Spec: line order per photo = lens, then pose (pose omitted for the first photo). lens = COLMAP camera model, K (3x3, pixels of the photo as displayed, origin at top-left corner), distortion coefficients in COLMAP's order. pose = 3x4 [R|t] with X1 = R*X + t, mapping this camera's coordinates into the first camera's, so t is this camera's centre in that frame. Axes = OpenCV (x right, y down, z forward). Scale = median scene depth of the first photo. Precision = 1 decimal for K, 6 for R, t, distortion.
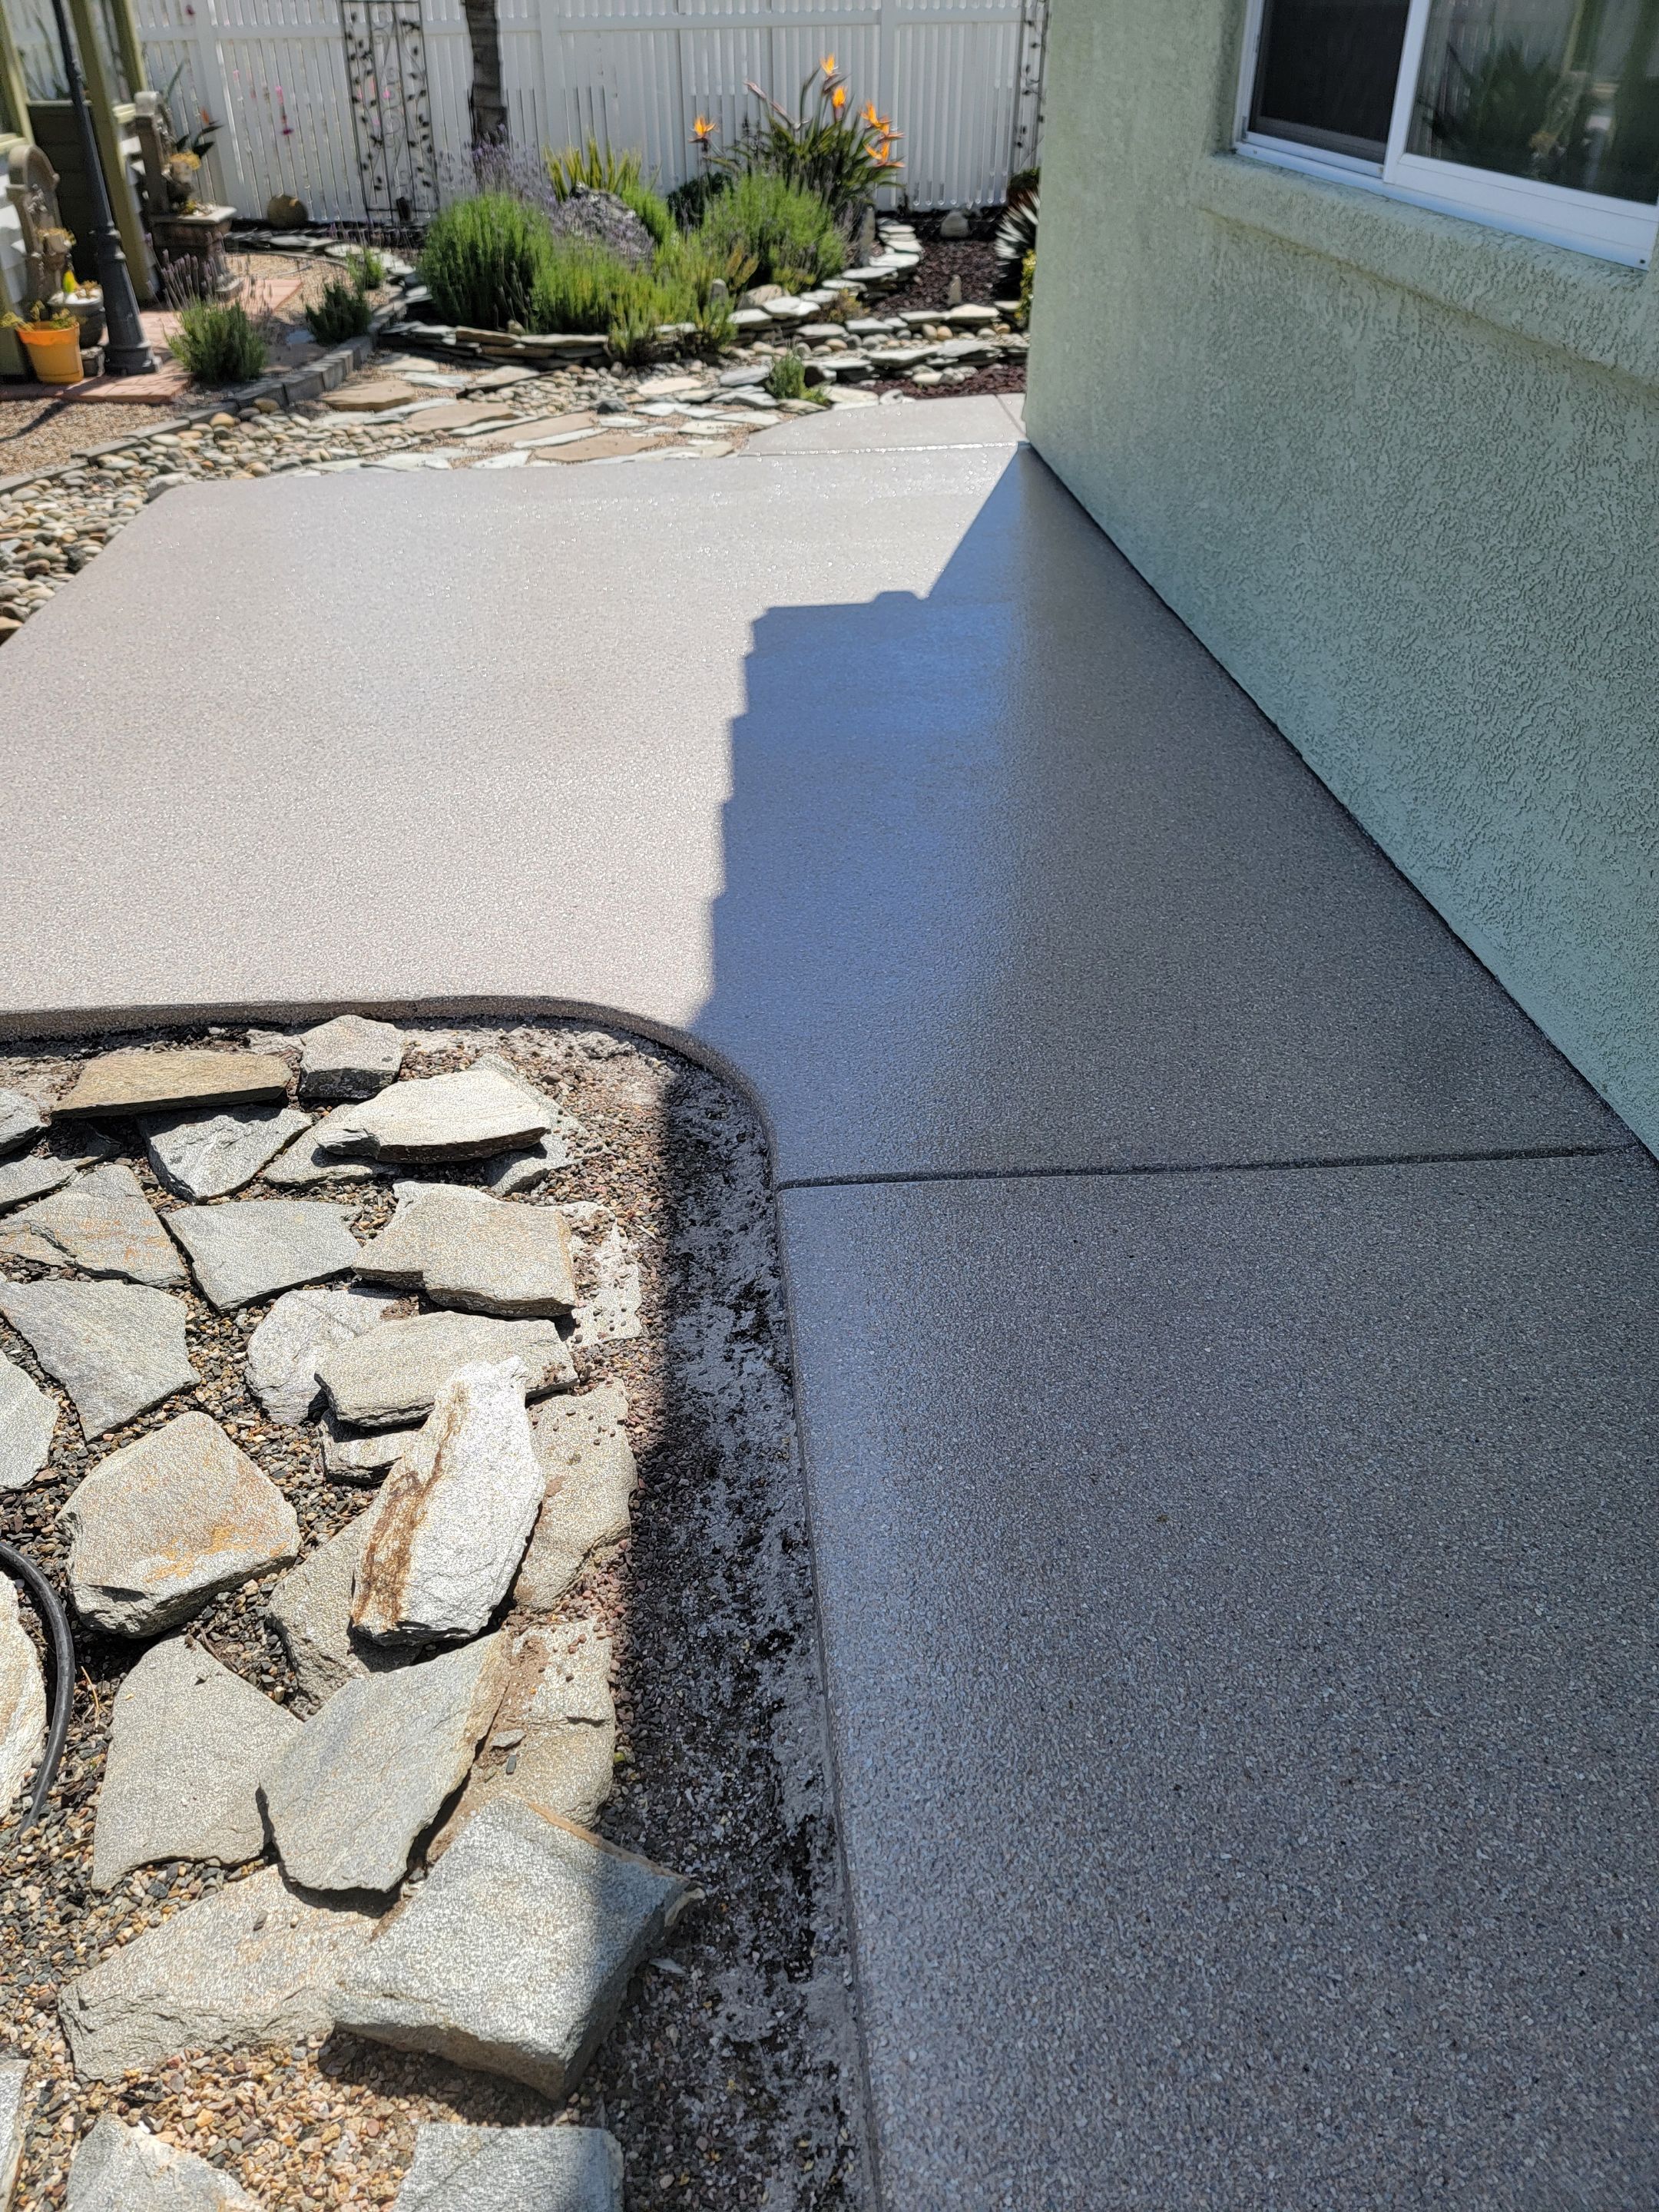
lens RADIAL K [[1604.8, 0, 815.4], [0, 1604.8, 1104.0], [0, 0, 1]] dist [0.141607, -0.133162]
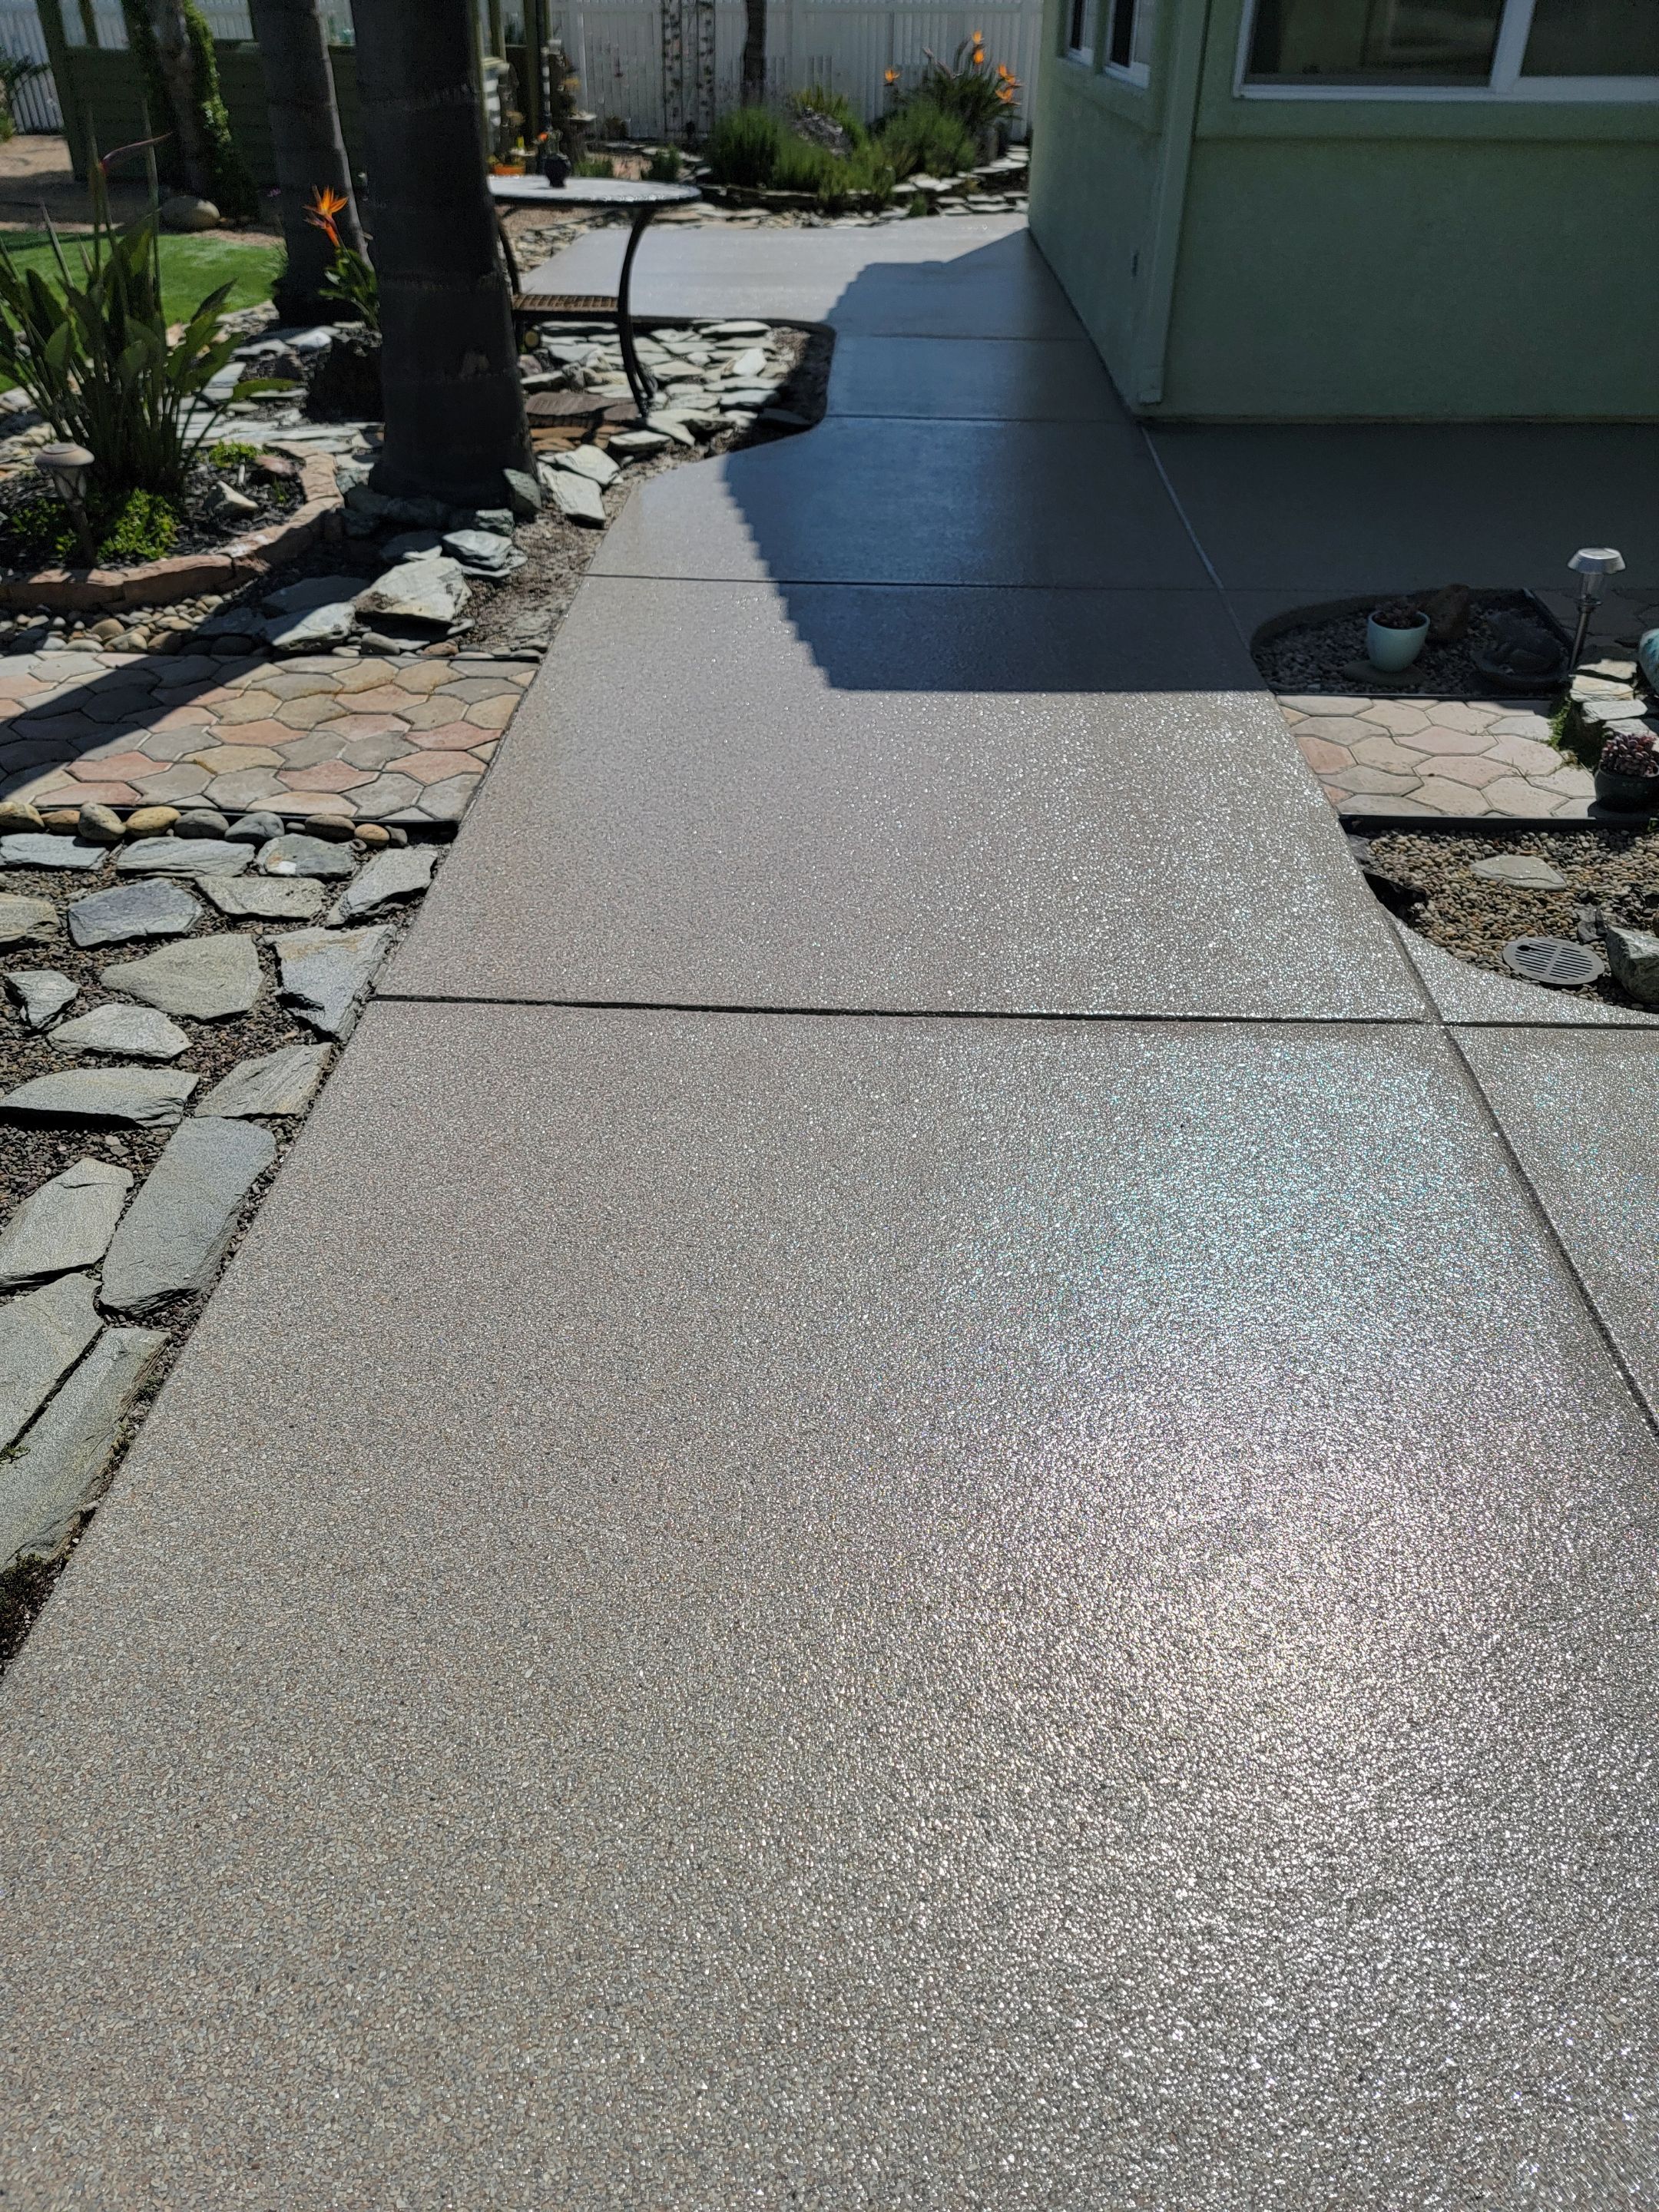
lens RADIAL K [[1604.8, 0, 815.4], [0, 1604.8, 1104.0], [0, 0, 1]] dist [0.141607, -0.133162]
pose [[0.992065, 0.087279, -0.090496, 0.089137], [-0.087128, 0.996181, 0.005623, 0.377773], [0.090641, 0.002306, 0.995881, -0.565897]]
